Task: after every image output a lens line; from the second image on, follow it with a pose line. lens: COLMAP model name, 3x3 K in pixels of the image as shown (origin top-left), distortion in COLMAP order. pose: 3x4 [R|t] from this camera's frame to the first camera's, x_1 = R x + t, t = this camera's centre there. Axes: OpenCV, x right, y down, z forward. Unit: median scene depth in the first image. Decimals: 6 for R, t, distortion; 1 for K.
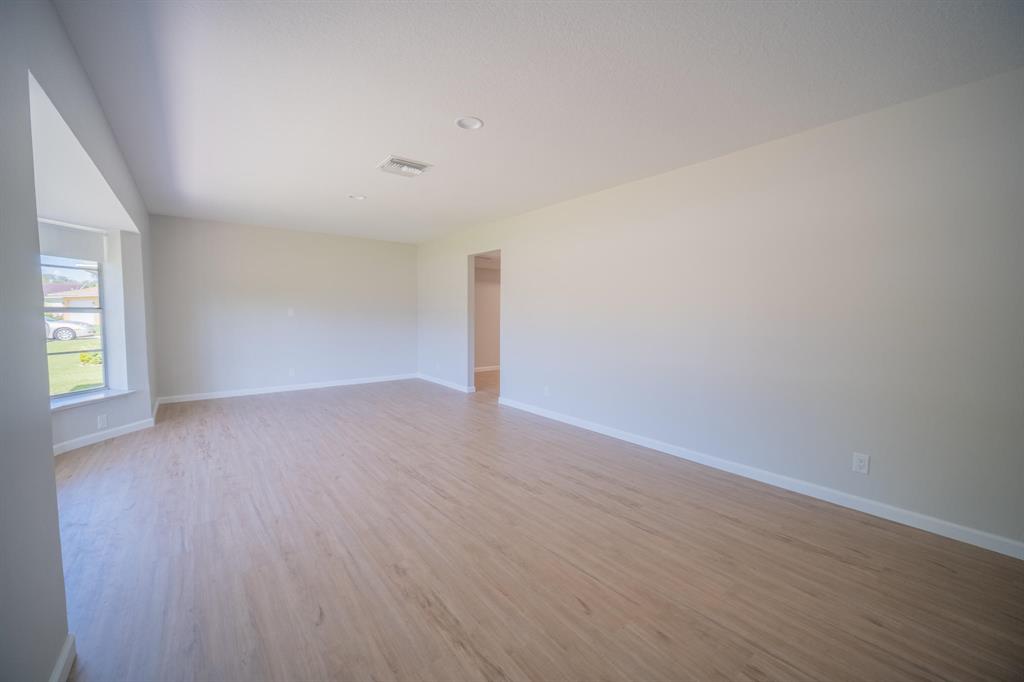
lens RADIAL K [[404.2, 0, 515.0], [0, 404.2, 335.8], [0, 0, 1]] dist [0.011400, -0.000056]
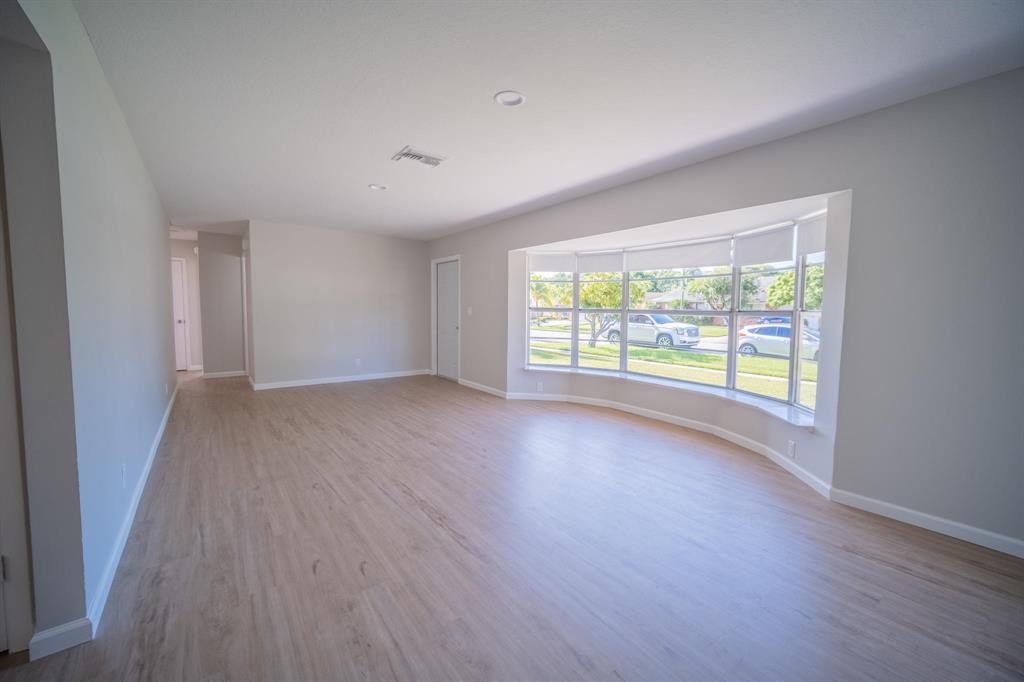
lens RADIAL K [[405.7, 0, 515.6], [0, 405.7, 335.9], [0, 0, 1]] dist [0.000596, 0.000042]
pose [[-0.999577, -0.013289, 0.025850, -0.600693], [-0.009843, 0.991577, 0.129142, -0.137220], [-0.027349, 0.128833, -0.991289, 2.249826]]
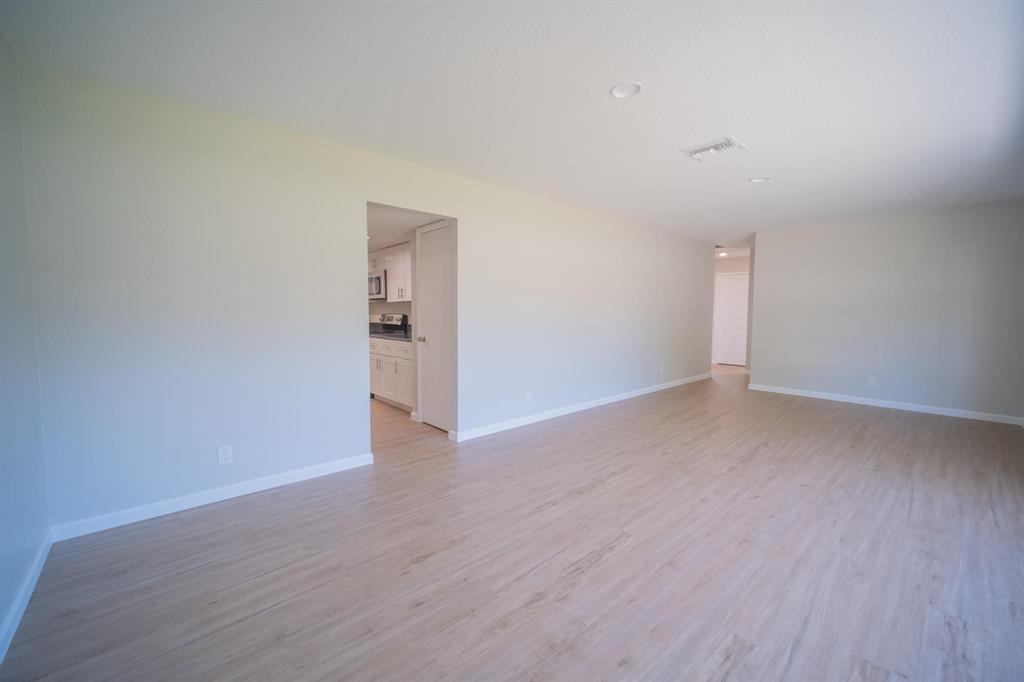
lens RADIAL K [[405.7, 0, 515.6], [0, 405.7, 335.9], [0, 0, 1]] dist [0.000596, 0.000042]
pose [[-0.061531, -0.065817, 0.995933, -1.309833], [0.055780, 0.996037, 0.069270, -0.102680], [-0.996545, 0.059815, -0.057616, 1.695507]]
